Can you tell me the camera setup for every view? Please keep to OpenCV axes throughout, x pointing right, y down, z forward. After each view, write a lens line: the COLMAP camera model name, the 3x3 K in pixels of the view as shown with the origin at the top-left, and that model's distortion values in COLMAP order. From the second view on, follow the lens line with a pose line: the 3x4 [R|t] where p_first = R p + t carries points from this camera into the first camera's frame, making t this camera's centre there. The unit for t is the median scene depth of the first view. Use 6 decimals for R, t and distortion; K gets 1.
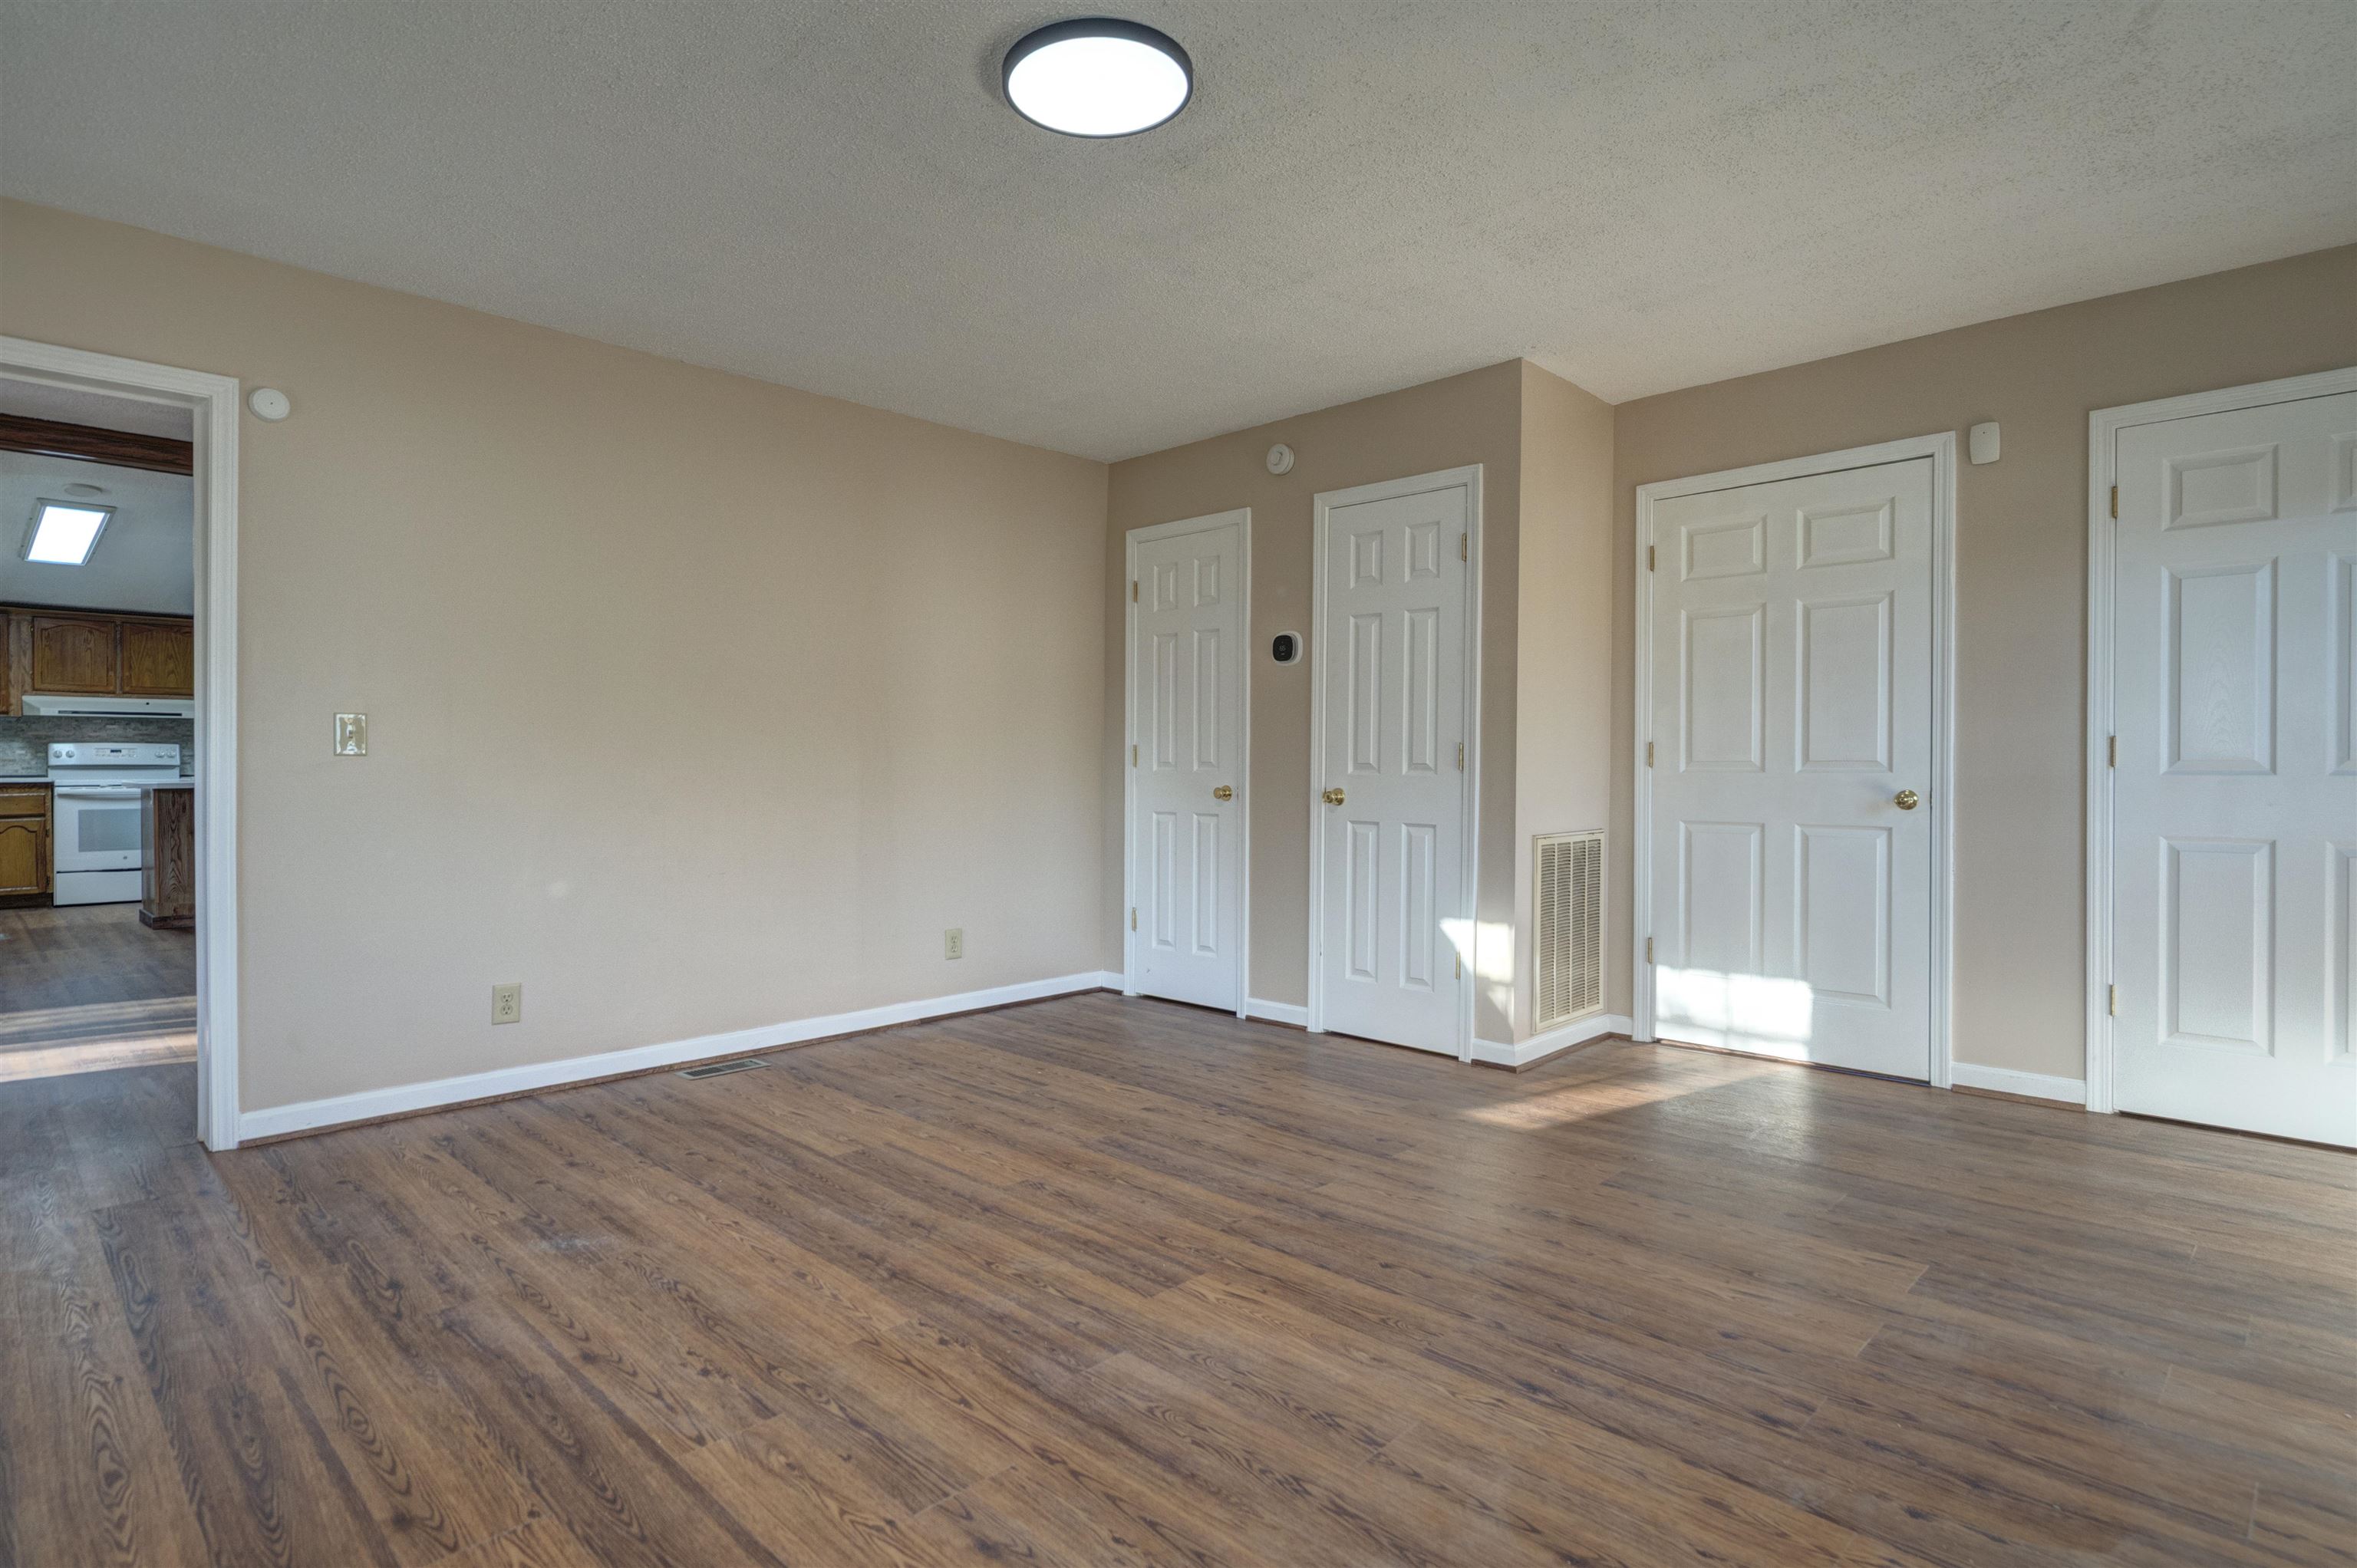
lens RADIAL K [[1186.5, 0, 1162.3], [0, 1186.5, 780.2], [0, 0, 1]] dist [0.000944, 0.002389]
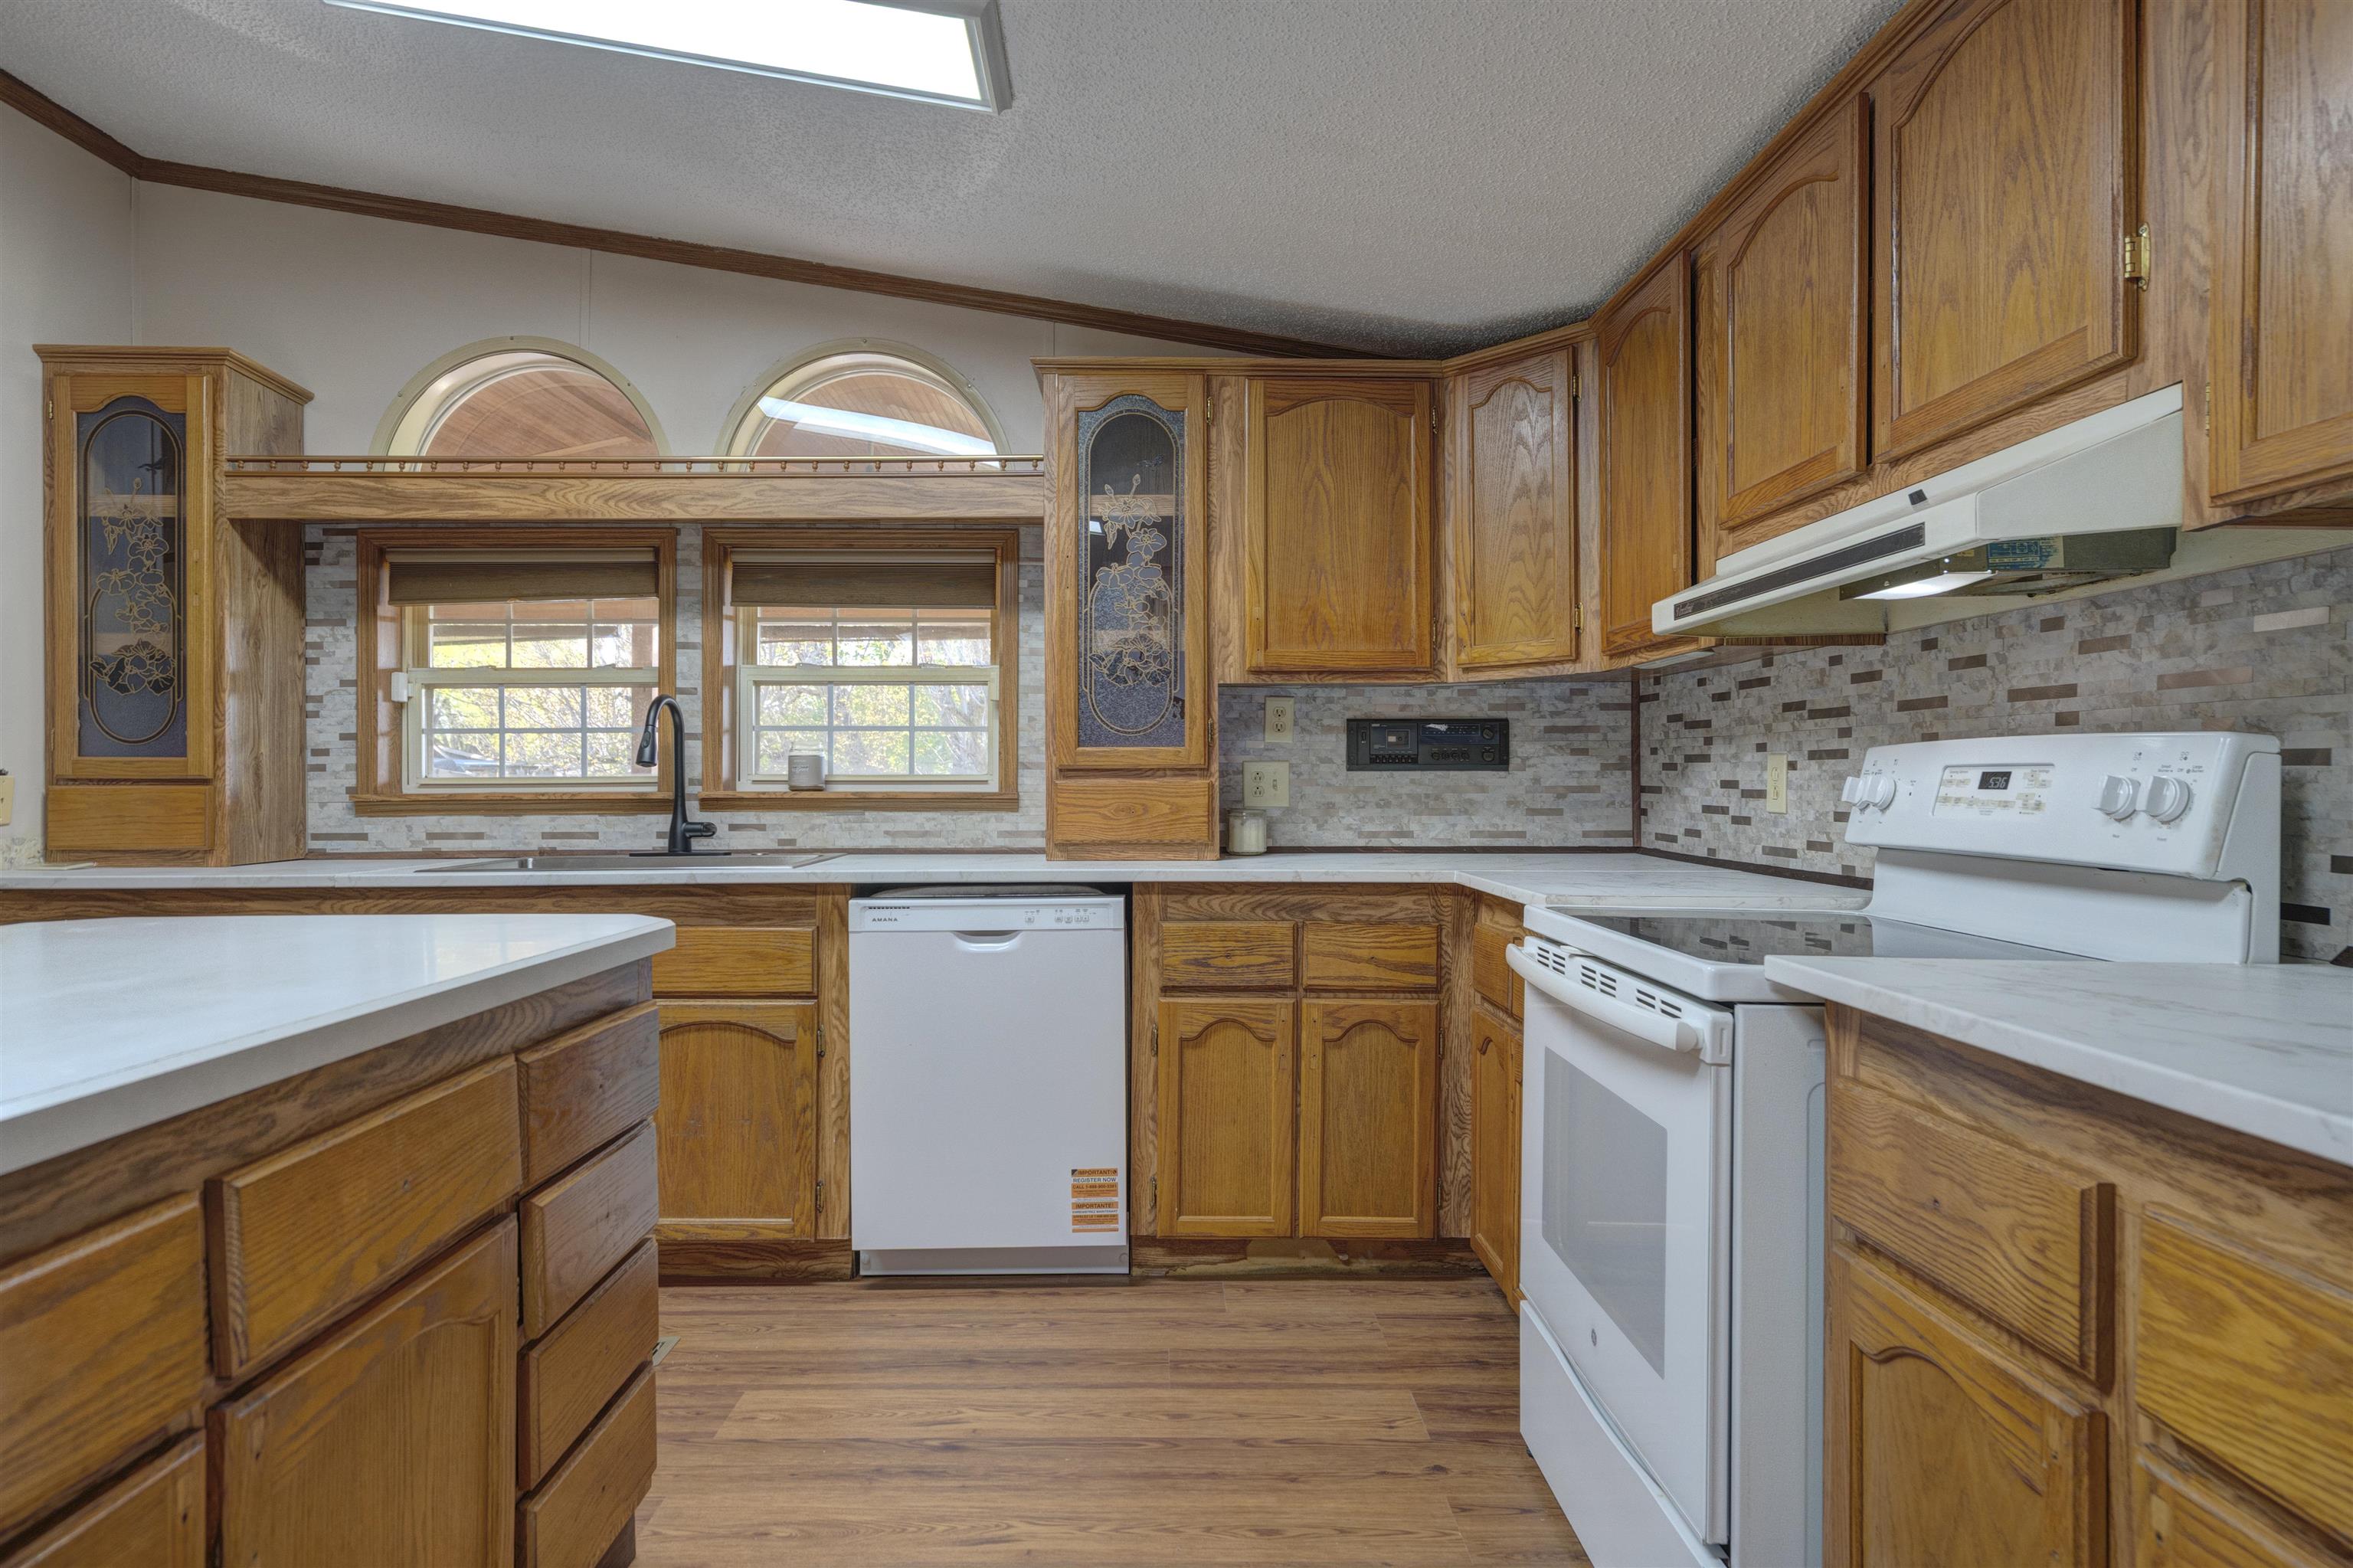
lens RADIAL K [[1341.0, 0, 1188.9], [0, 1341.0, 778.4], [0, 0, 1]] dist [0.003387, 0.001790]
pose [[-0.708041, -0.001707, -0.706170, -0.663412], [-0.006055, 0.999975, 0.003654, -0.025487], [0.706146, 0.006863, -0.708033, 1.089477]]
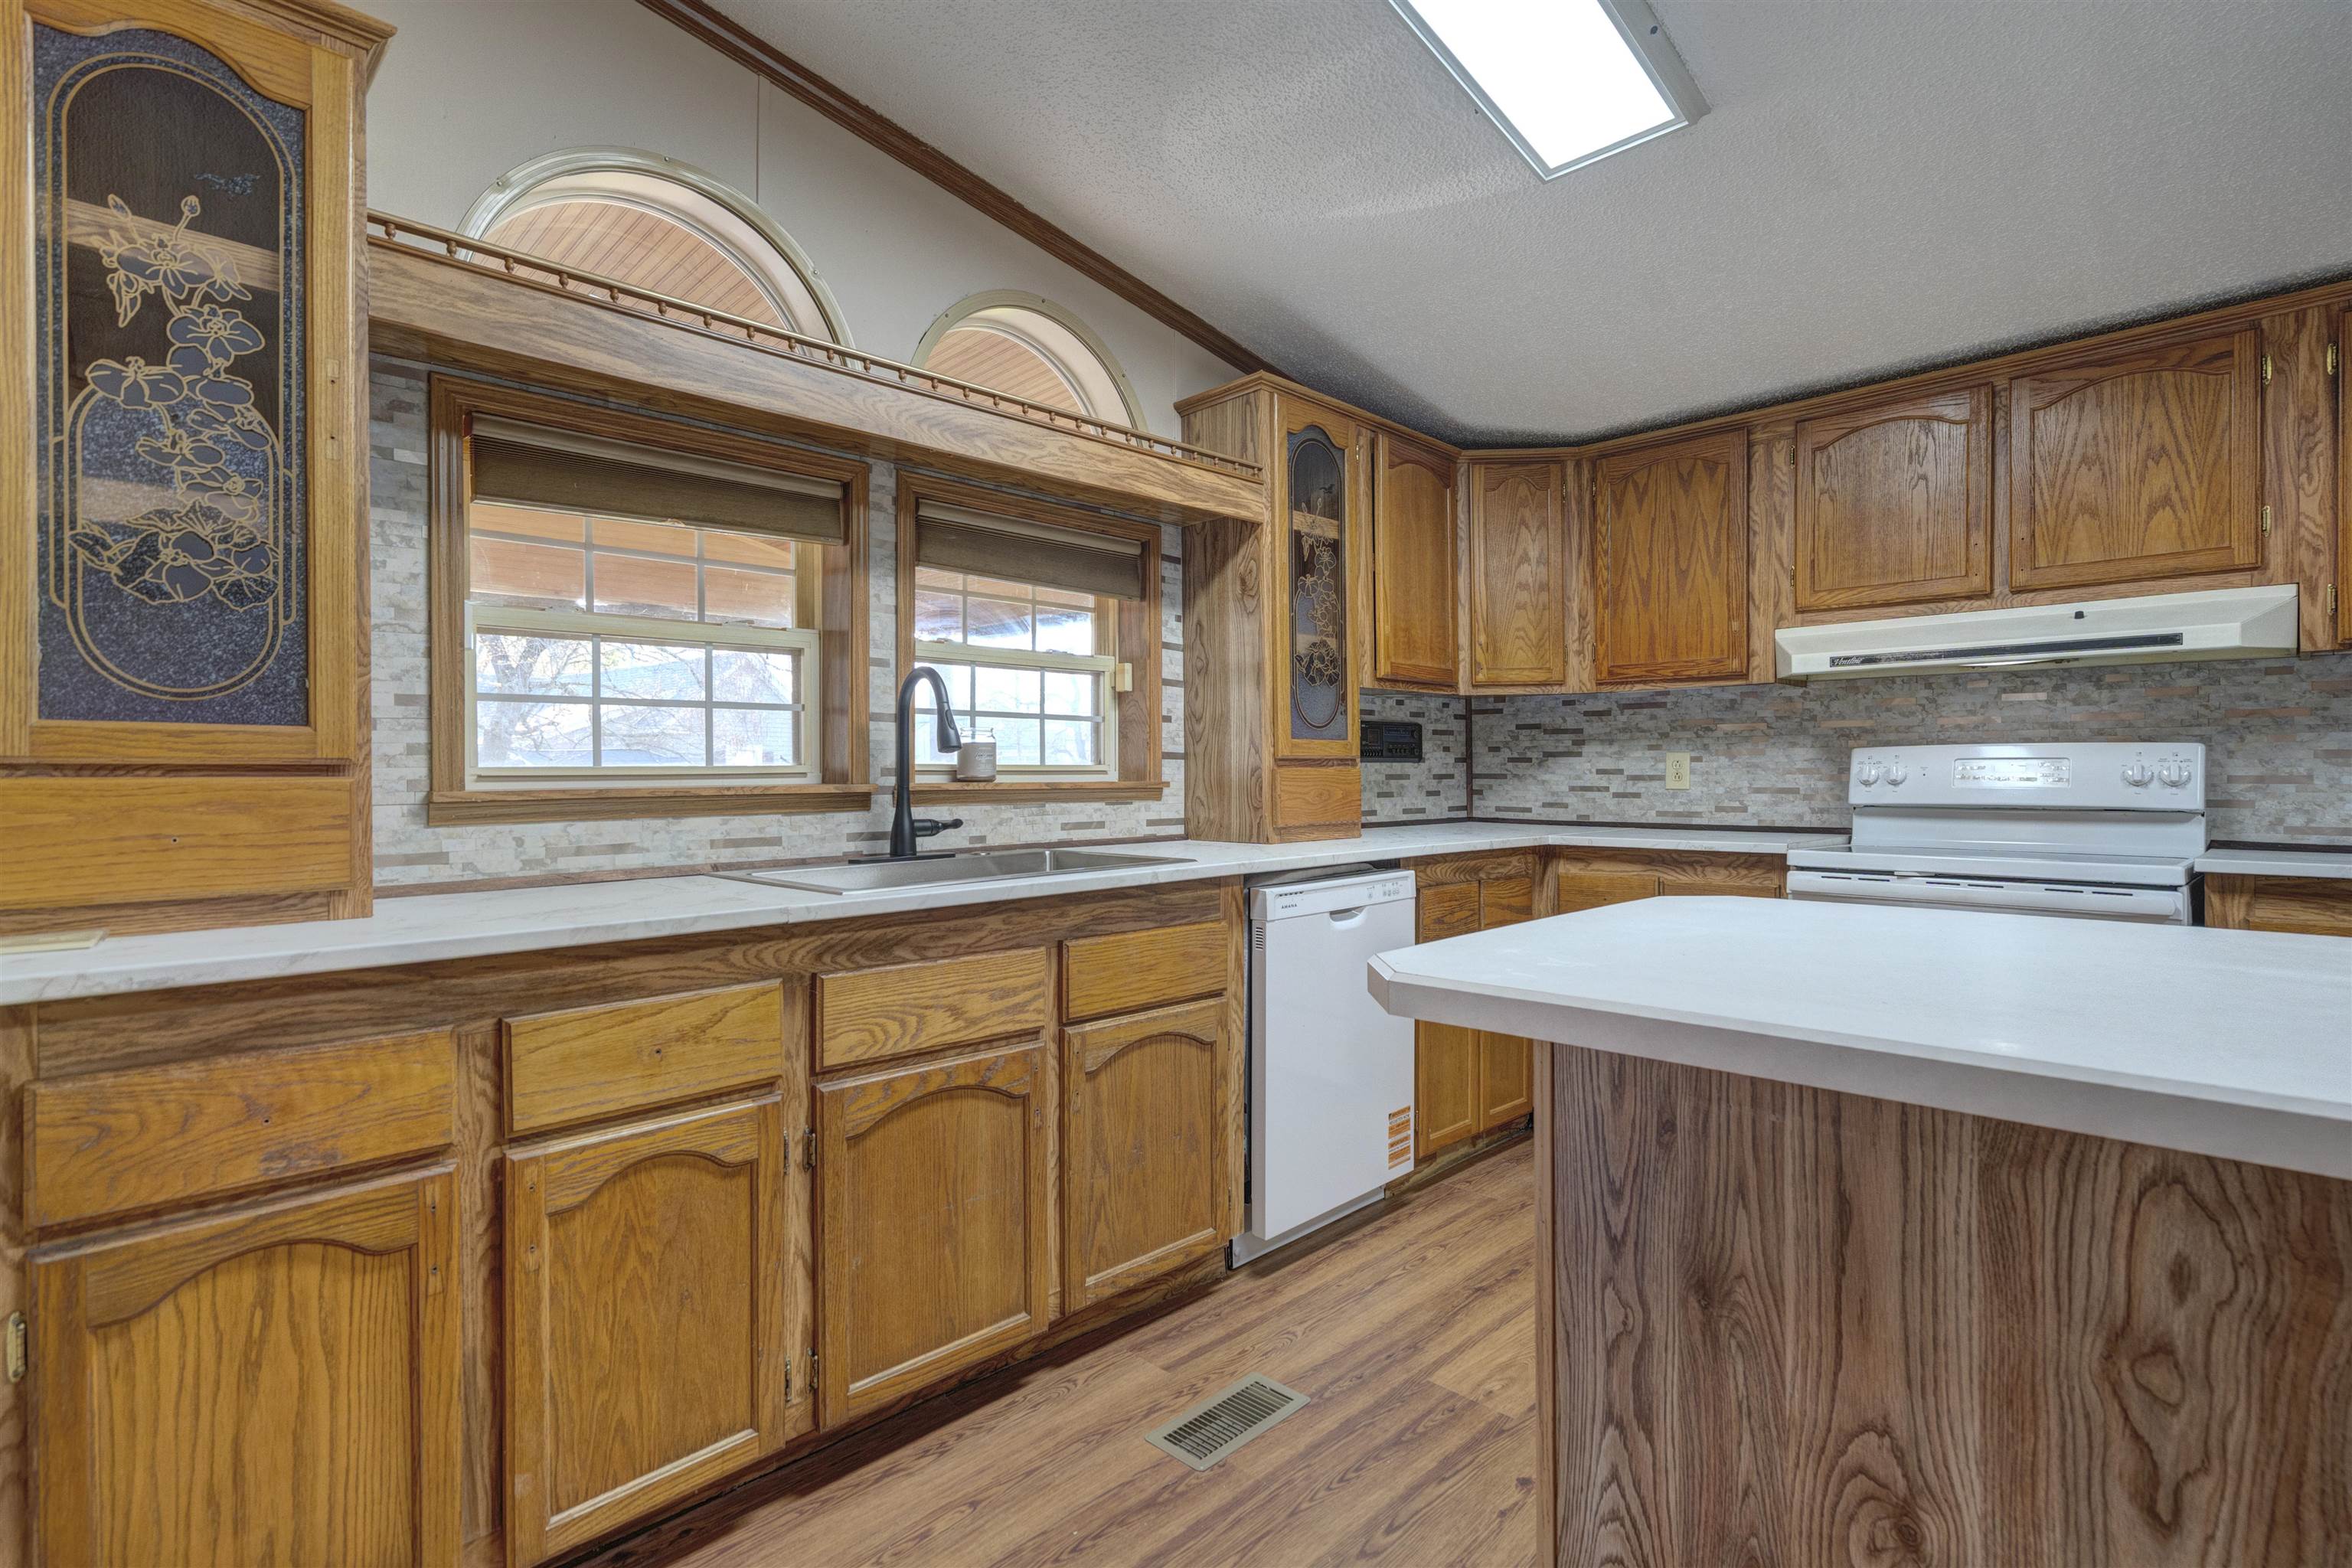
lens RADIAL K [[1143.4, 0, 1156.1], [0, 1143.4, 779.6], [0, 0, 1]] dist [-0.003356, 0.004558]
pose [[-0.016308, 0.003842, -0.999860, -0.559765], [-0.003959, 0.999985, 0.003907, -0.021551], [0.999859, 0.004022, -0.016293, 0.778749]]
